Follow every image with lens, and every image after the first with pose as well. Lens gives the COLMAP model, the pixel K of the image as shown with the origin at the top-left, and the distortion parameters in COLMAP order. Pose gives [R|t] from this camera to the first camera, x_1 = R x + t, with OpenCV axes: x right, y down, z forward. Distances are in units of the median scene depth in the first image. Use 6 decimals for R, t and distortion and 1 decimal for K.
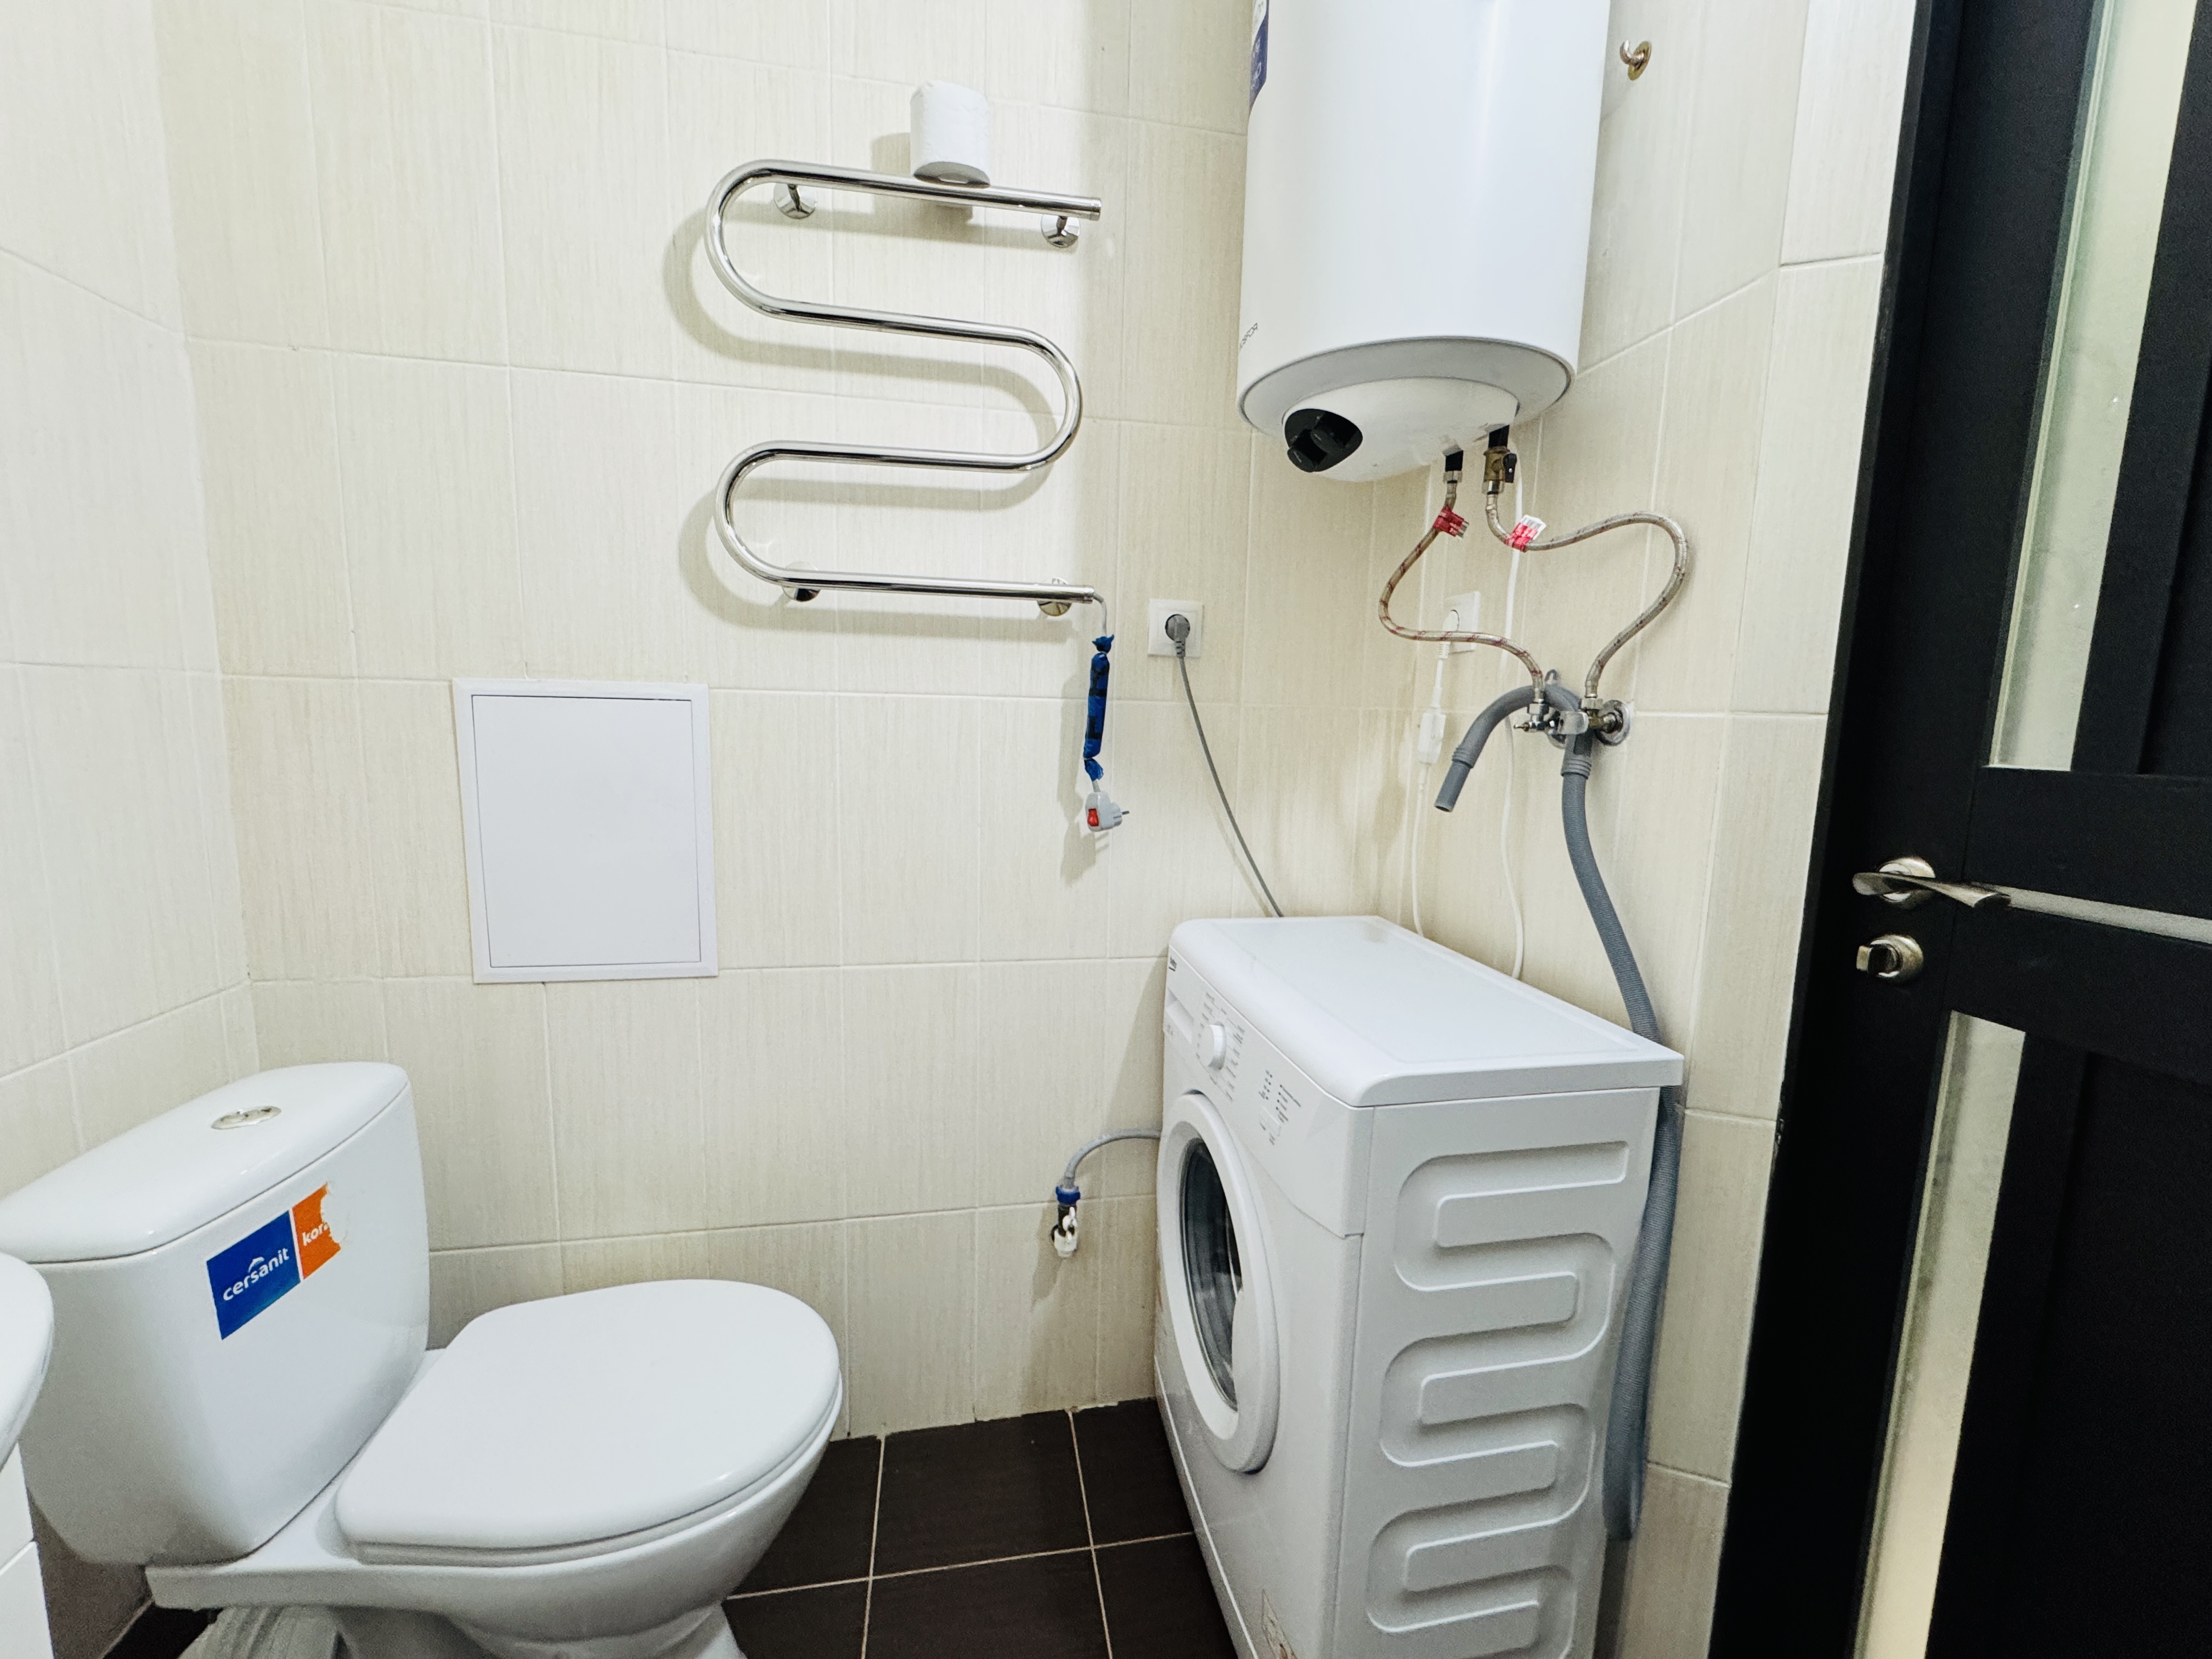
lens RADIAL K [[863.2, 0, 1107.6], [0, 863.2, 836.8], [0, 0, 1]] dist [-0.009036, 0.000273]
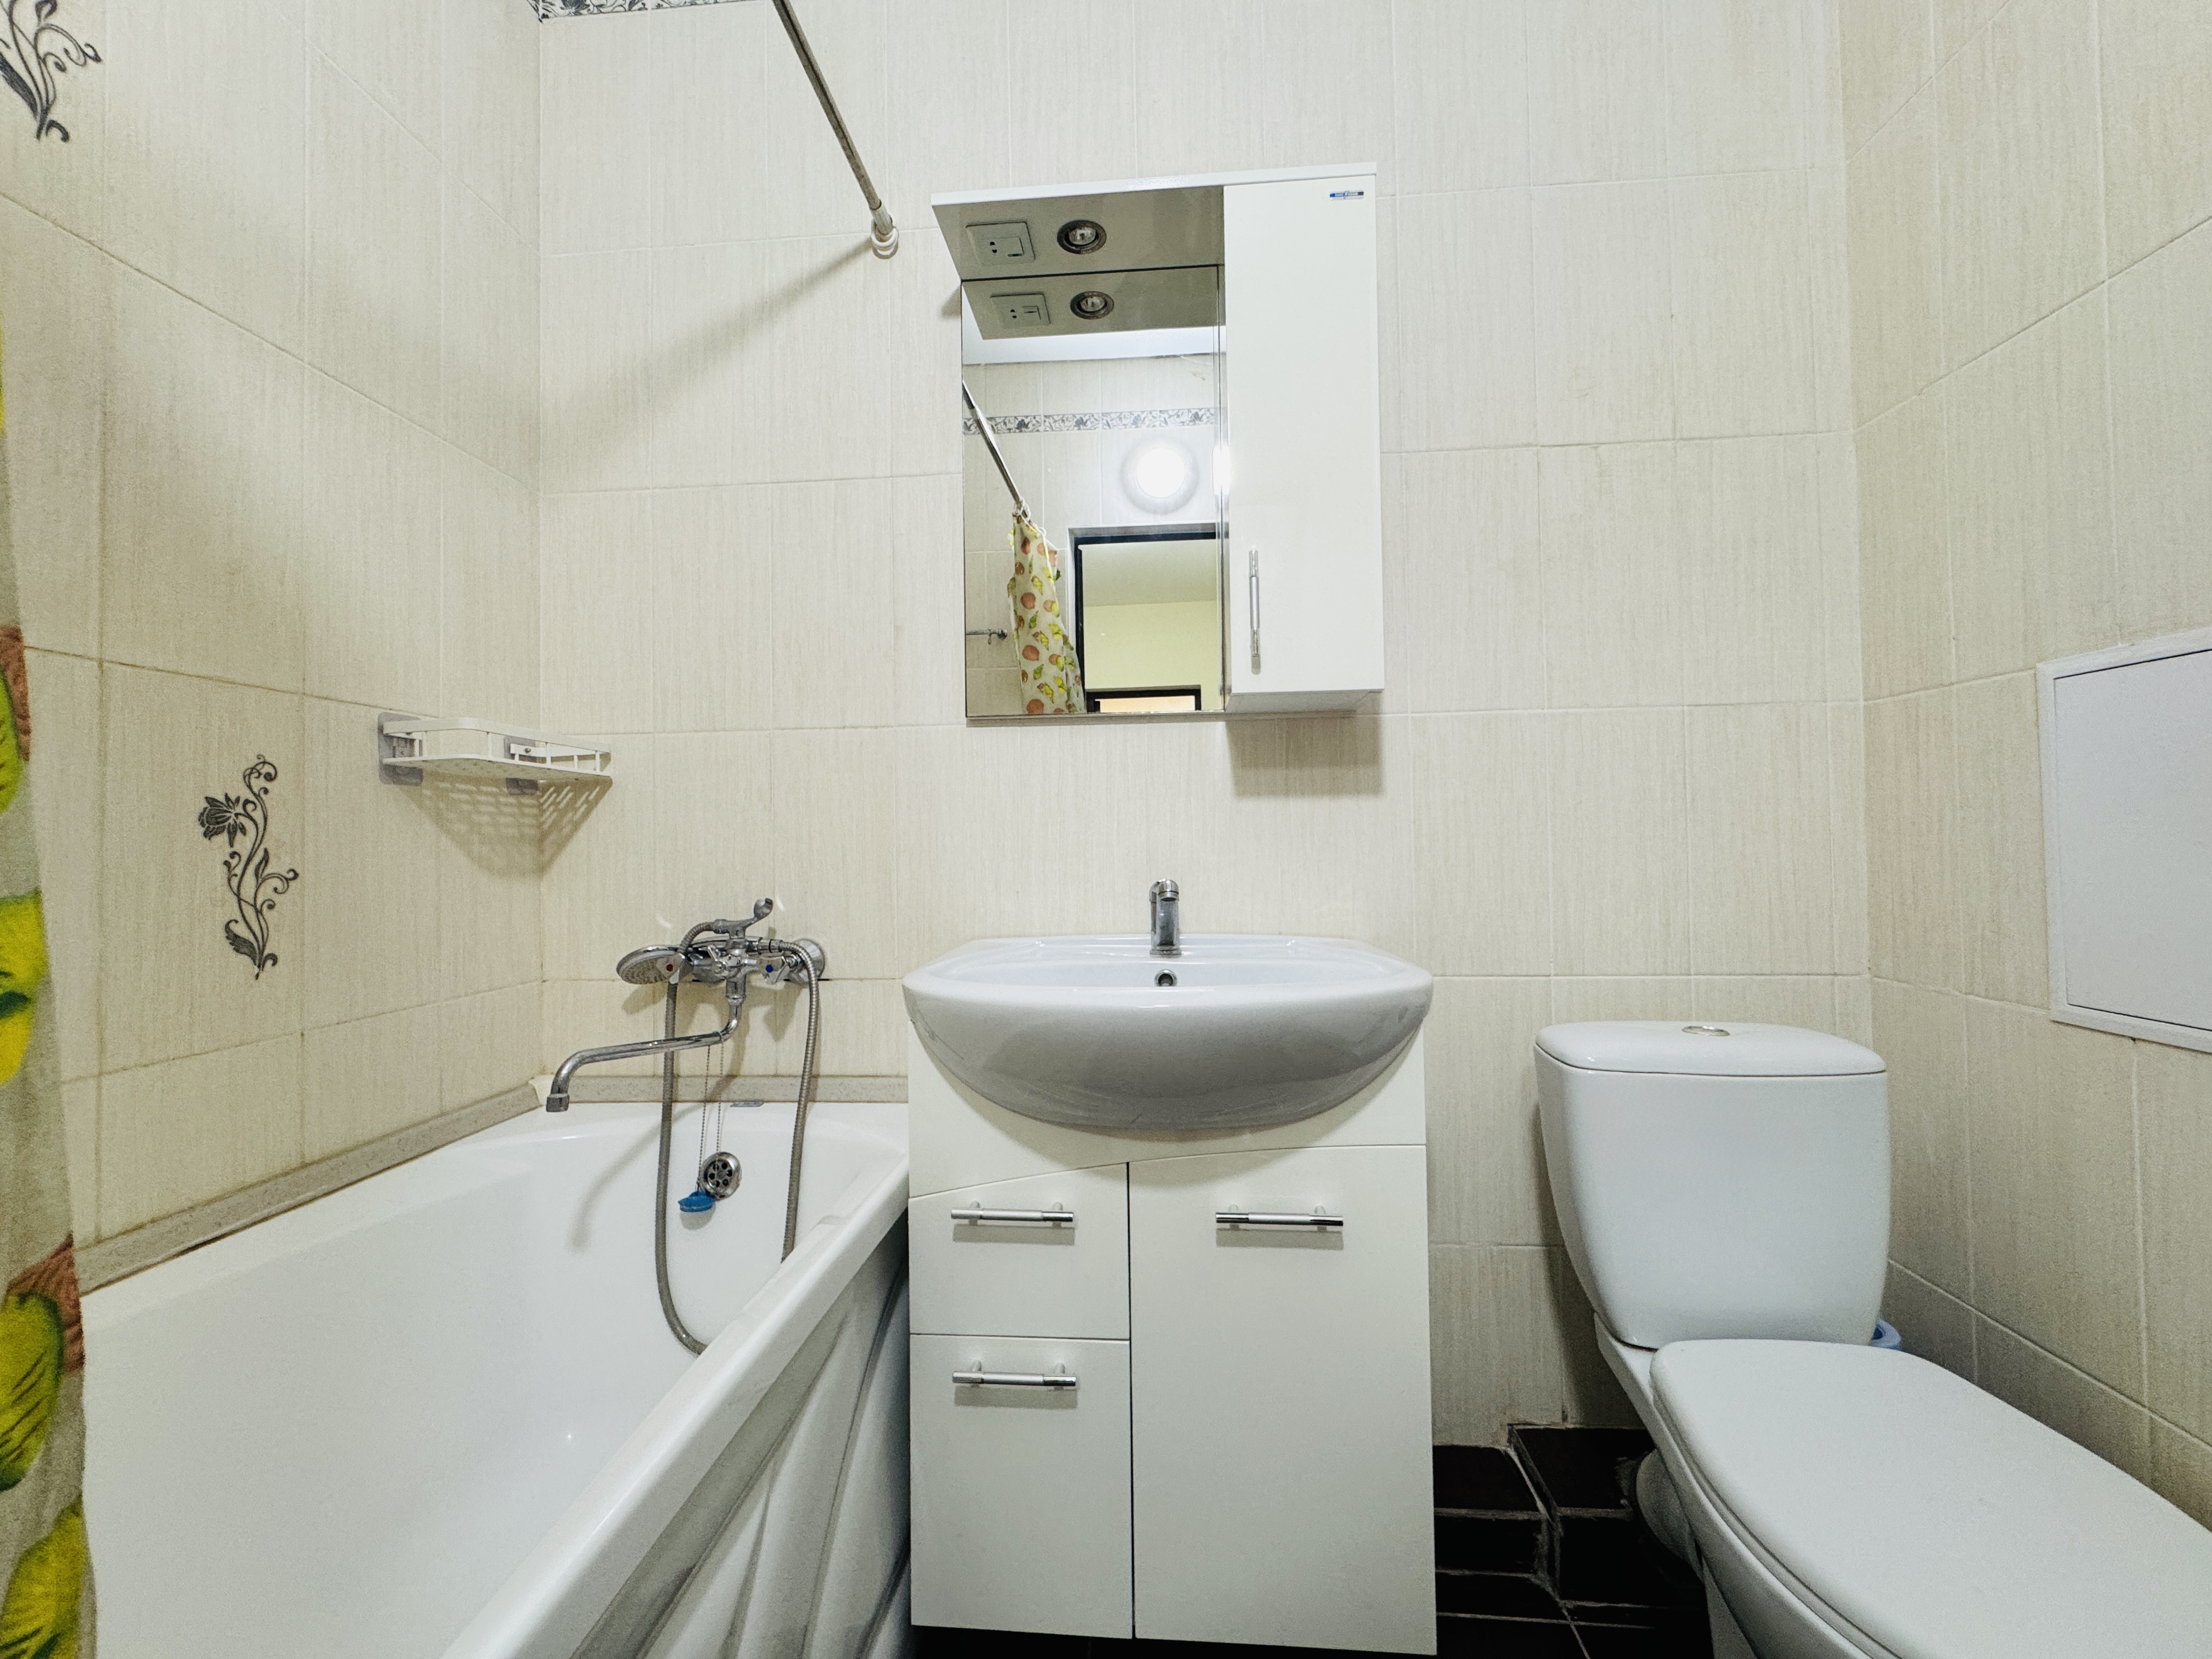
lens RADIAL K [[891.1, 0, 1104.3], [0, 891.1, 827.1], [0, 0, 1]] dist [-0.002411, 0.000387]
pose [[-0.261919, -0.036329, -0.964406, 0.387604], [-0.121746, 0.992552, -0.004325, 0.109272], [0.957380, 0.116280, -0.264391, 0.352949]]
